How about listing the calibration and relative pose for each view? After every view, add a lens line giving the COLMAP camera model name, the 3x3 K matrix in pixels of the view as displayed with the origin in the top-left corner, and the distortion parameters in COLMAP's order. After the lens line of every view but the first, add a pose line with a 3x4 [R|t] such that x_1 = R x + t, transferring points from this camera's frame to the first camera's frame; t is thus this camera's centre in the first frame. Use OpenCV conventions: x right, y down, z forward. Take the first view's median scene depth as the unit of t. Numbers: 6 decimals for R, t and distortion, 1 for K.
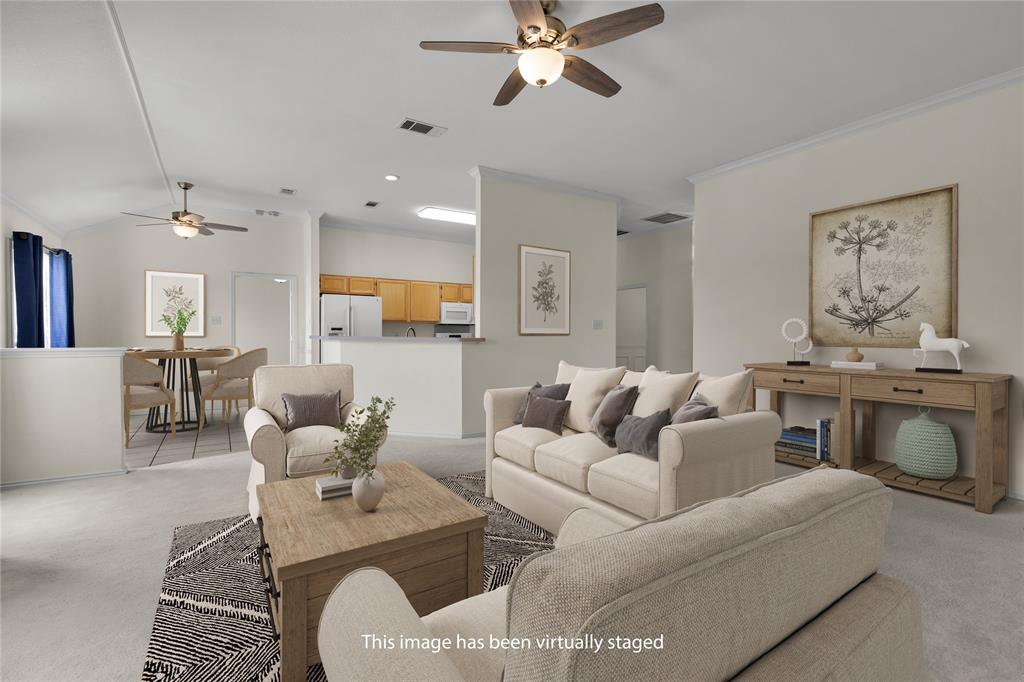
lens RADIAL K [[465.6, 0, 533.1], [0, 465.6, 341.7], [0, 0, 1]] dist [-0.006241, 0.000096]
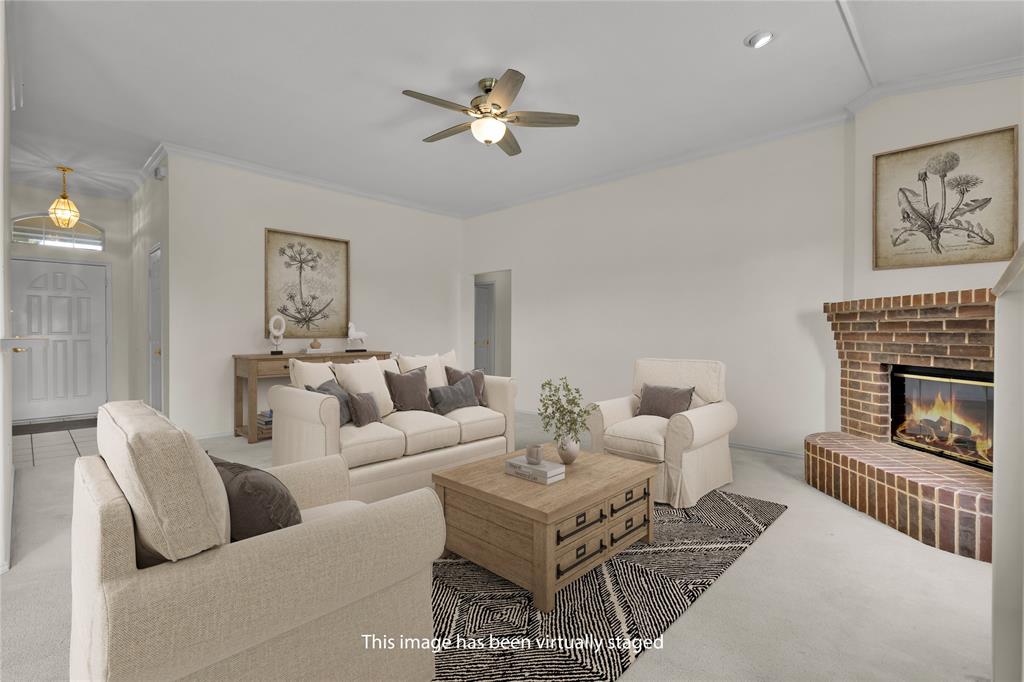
lens RADIAL K [[465.6, 0, 512.1], [0, 465.6, 339.5], [0, 0, 1]] dist [-0.006241, 0.000096]
pose [[-0.215842, -0.020470, 0.976214, -0.789414], [0.010470, 0.999674, 0.023277, -0.010771], [-0.976372, 0.015245, -0.215557, 0.706688]]
